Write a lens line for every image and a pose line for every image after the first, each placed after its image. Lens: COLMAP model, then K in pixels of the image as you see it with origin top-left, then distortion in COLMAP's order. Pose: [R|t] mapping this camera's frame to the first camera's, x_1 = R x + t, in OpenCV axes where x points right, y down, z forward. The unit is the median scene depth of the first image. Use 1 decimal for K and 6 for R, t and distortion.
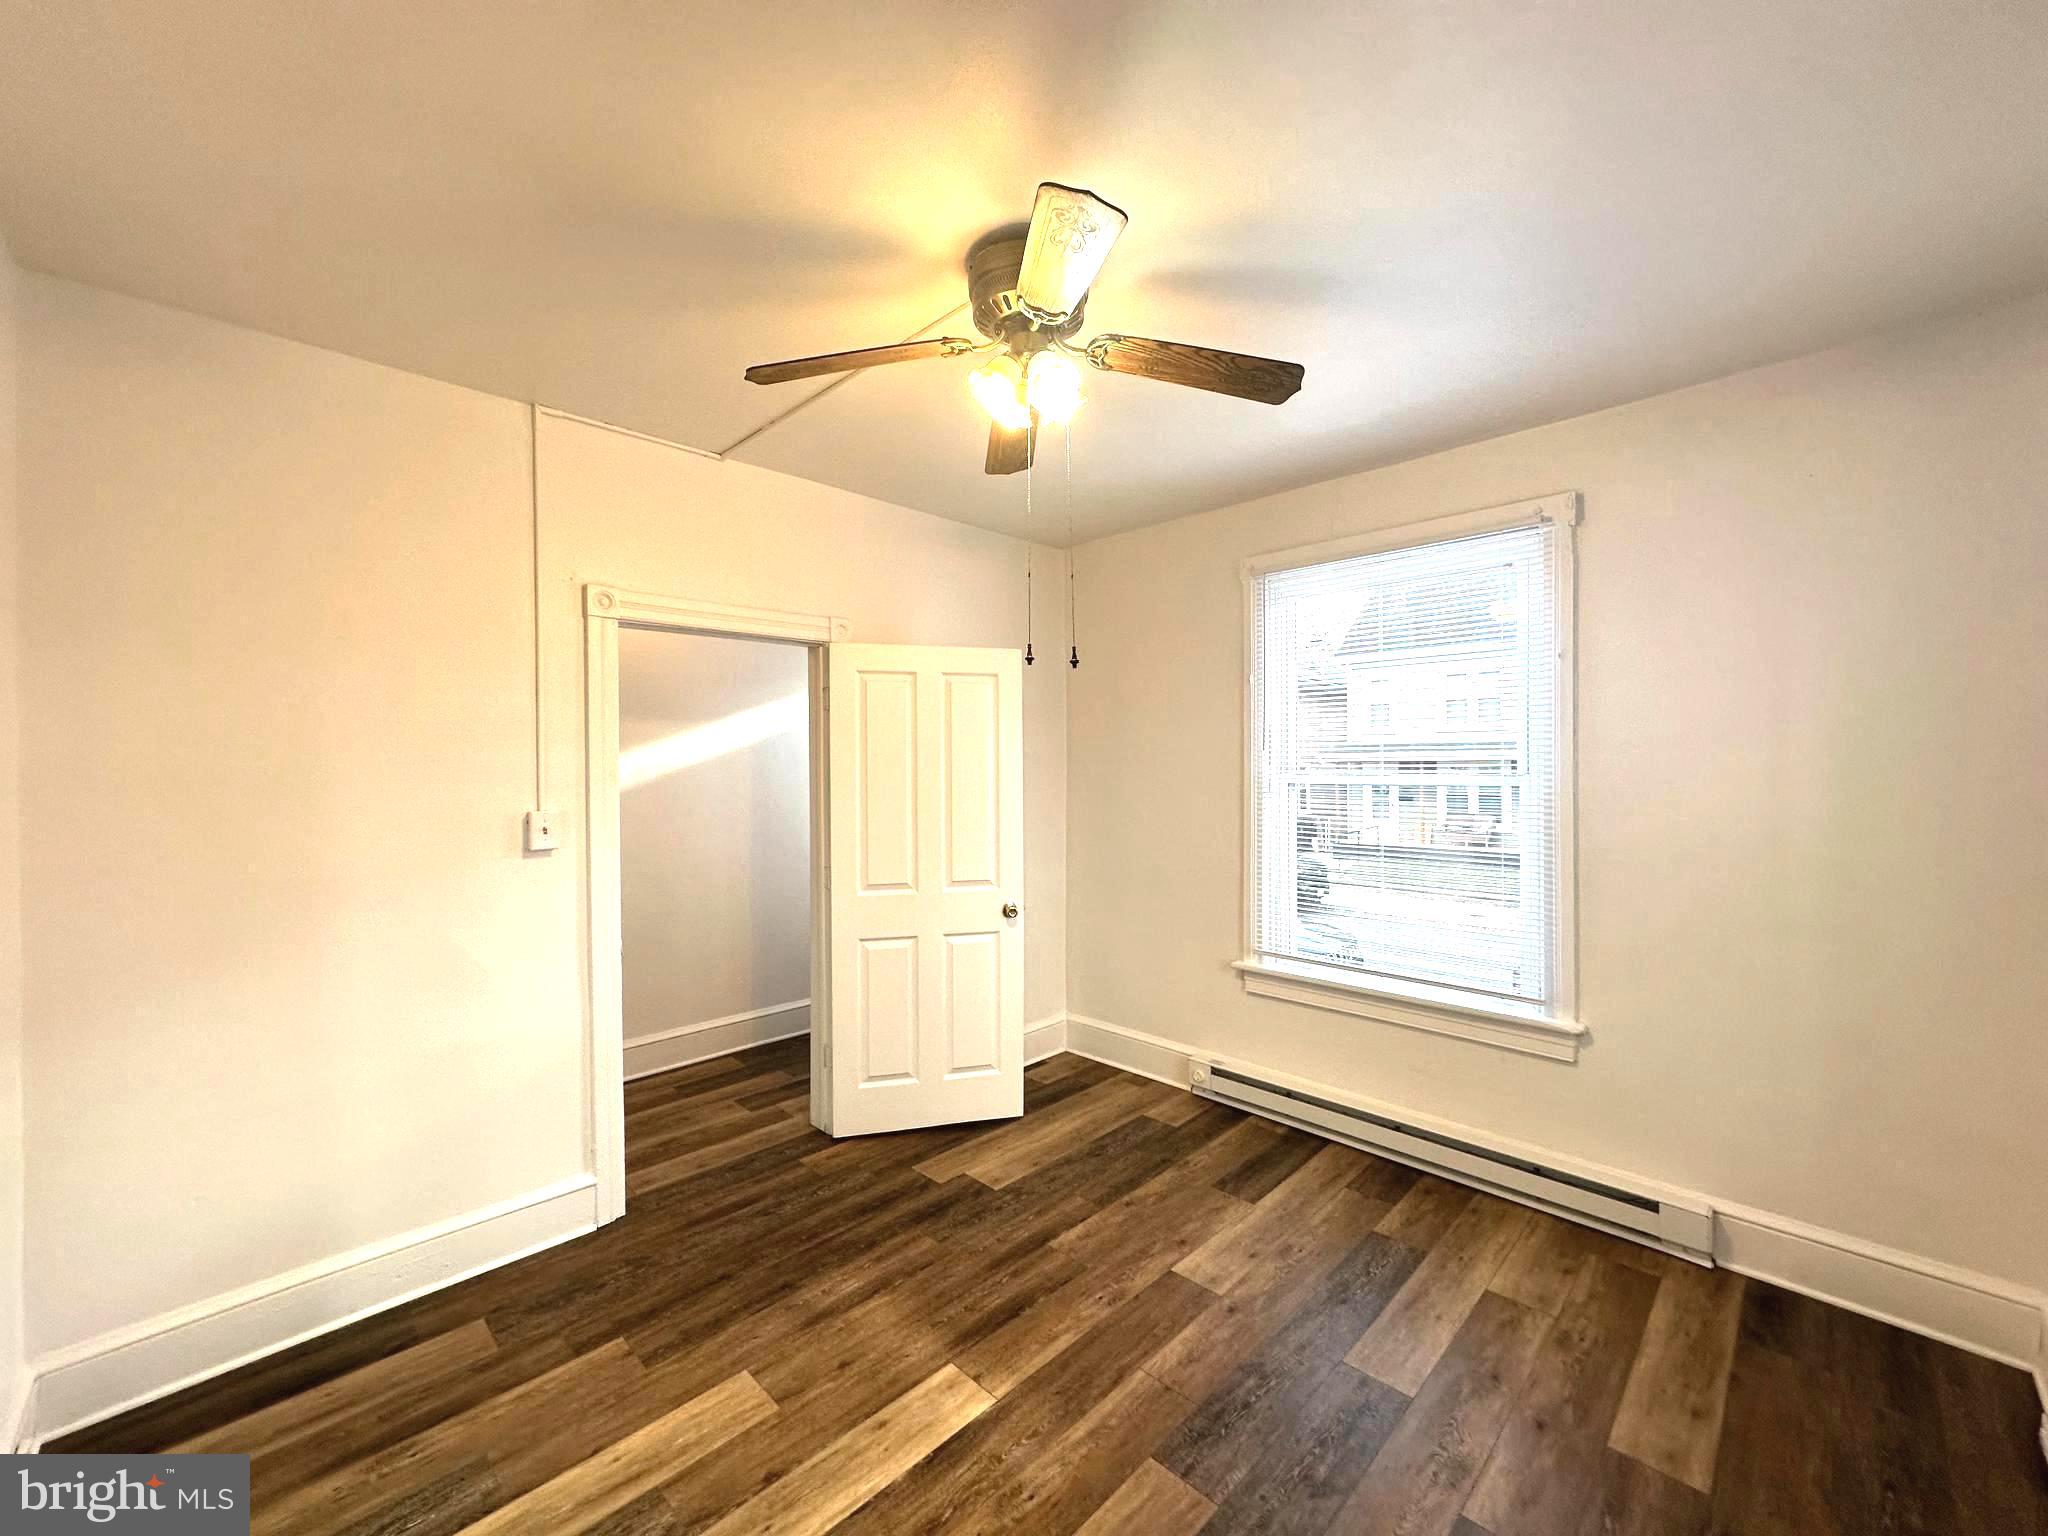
lens RADIAL K [[813.1, 0, 1019.7], [0, 813.1, 769.8], [0, 0, 1]] dist [-0.001203, 0.001019]
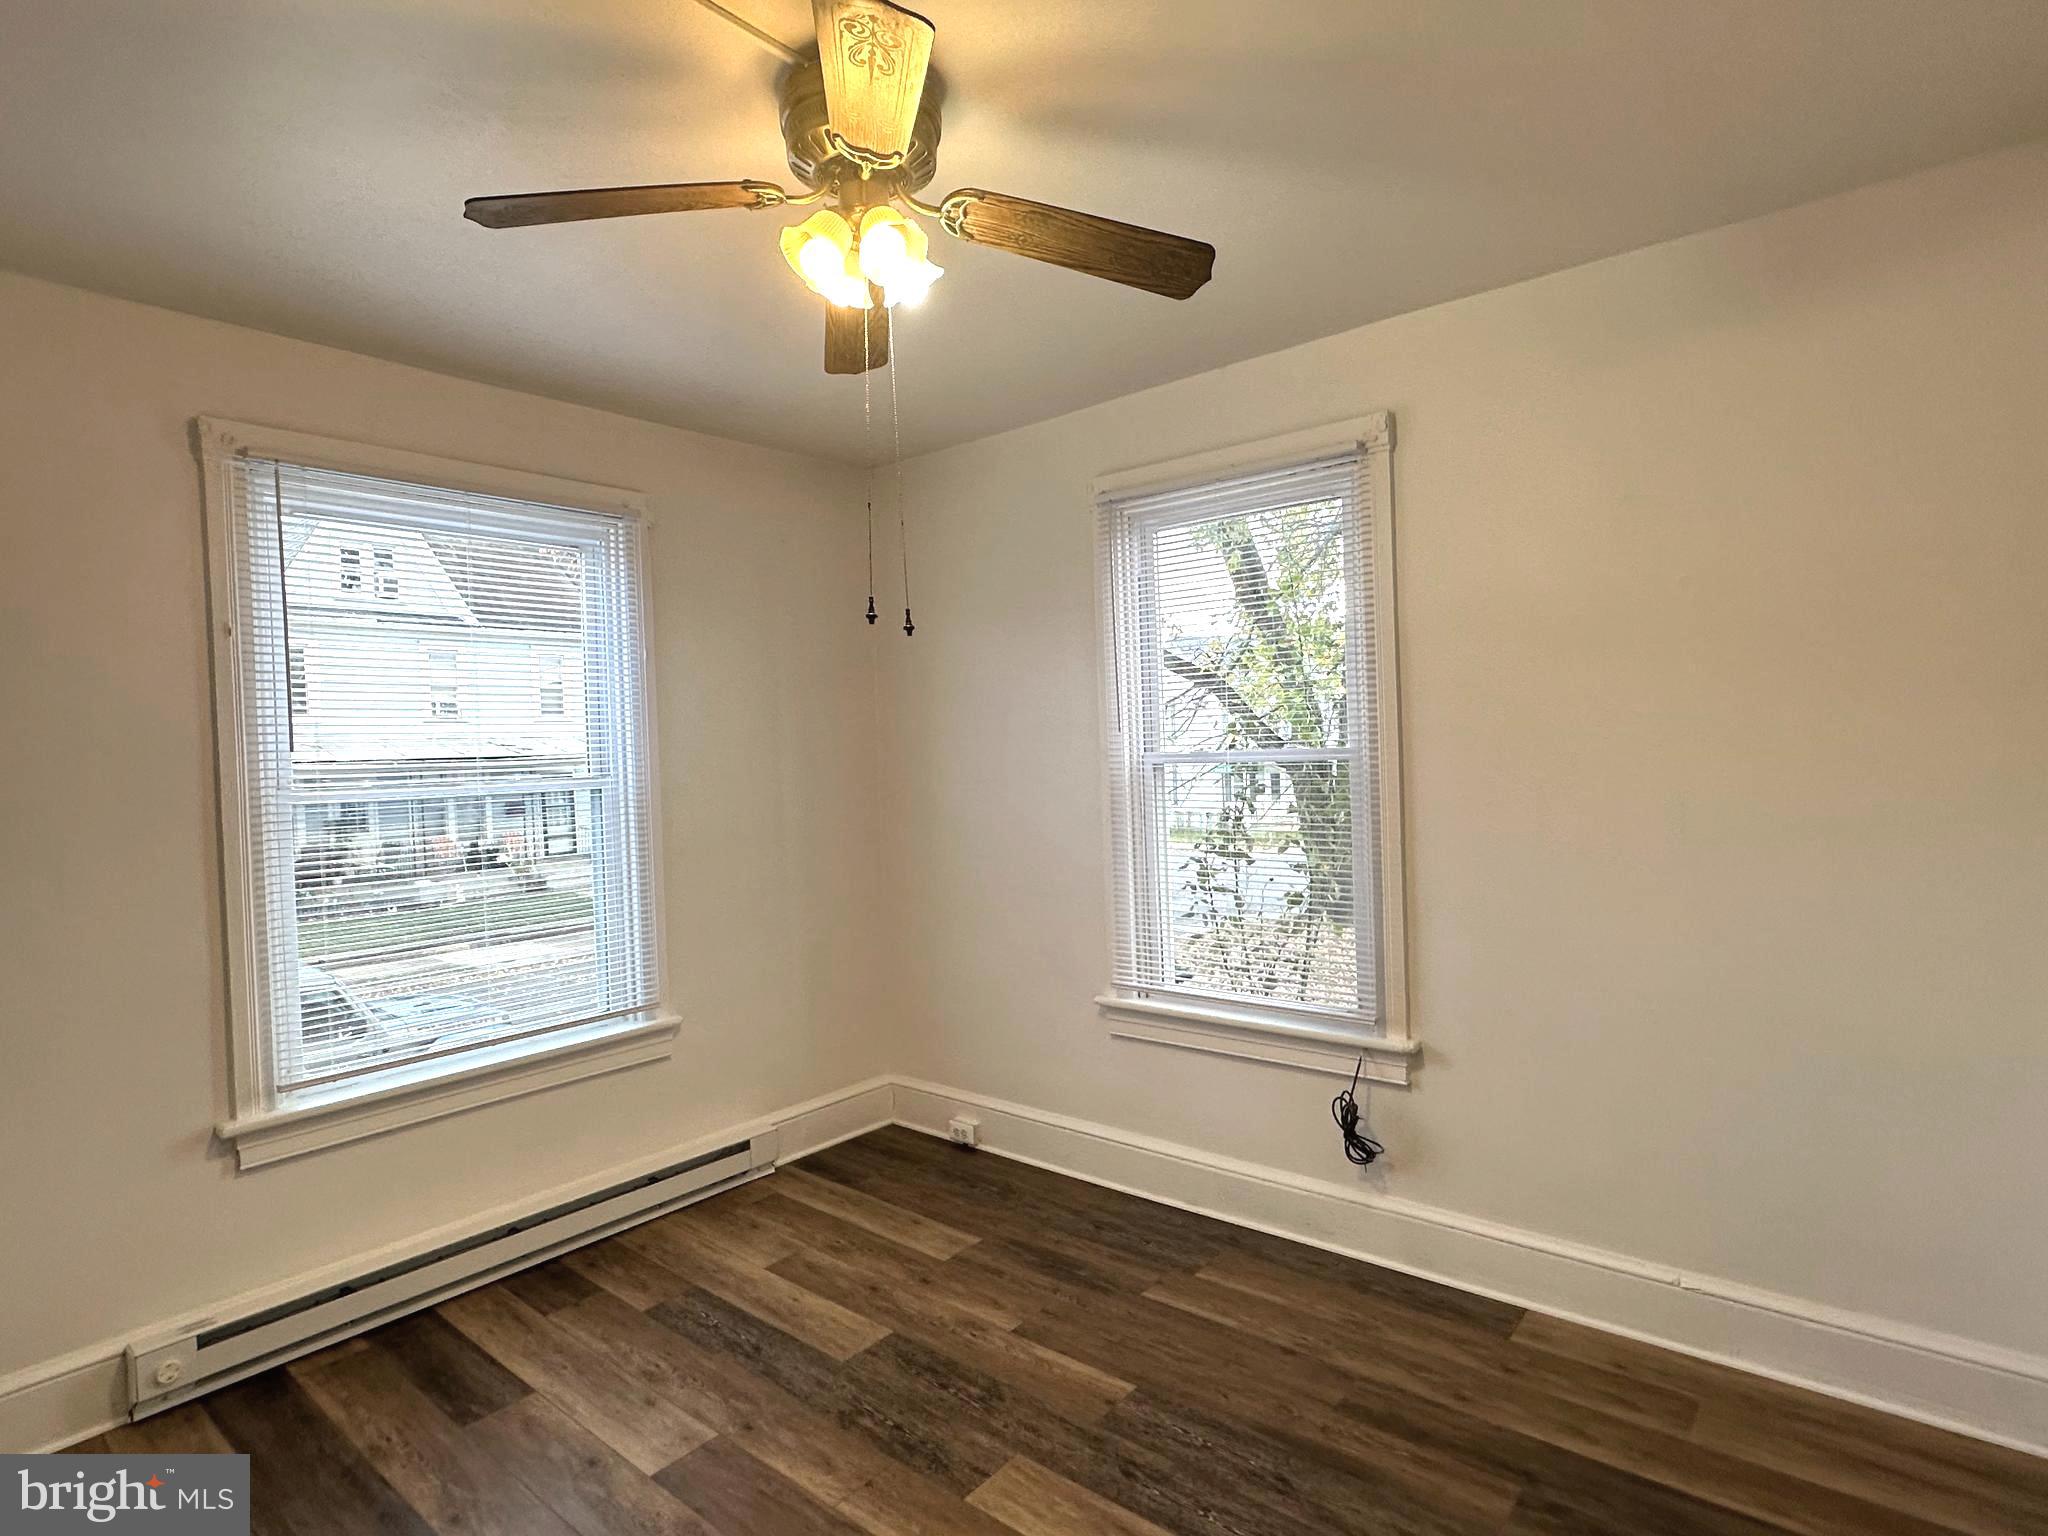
lens RADIAL K [[1049.0, 0, 1040.6], [0, 1049.0, 773.4], [0, 0, 1]] dist [-0.002364, 0.000553]
pose [[-0.103583, -0.014319, 0.994518, -0.668486], [0.038784, 0.999078, 0.018424, -0.000483], [-0.993864, 0.040480, -0.102932, 0.653038]]
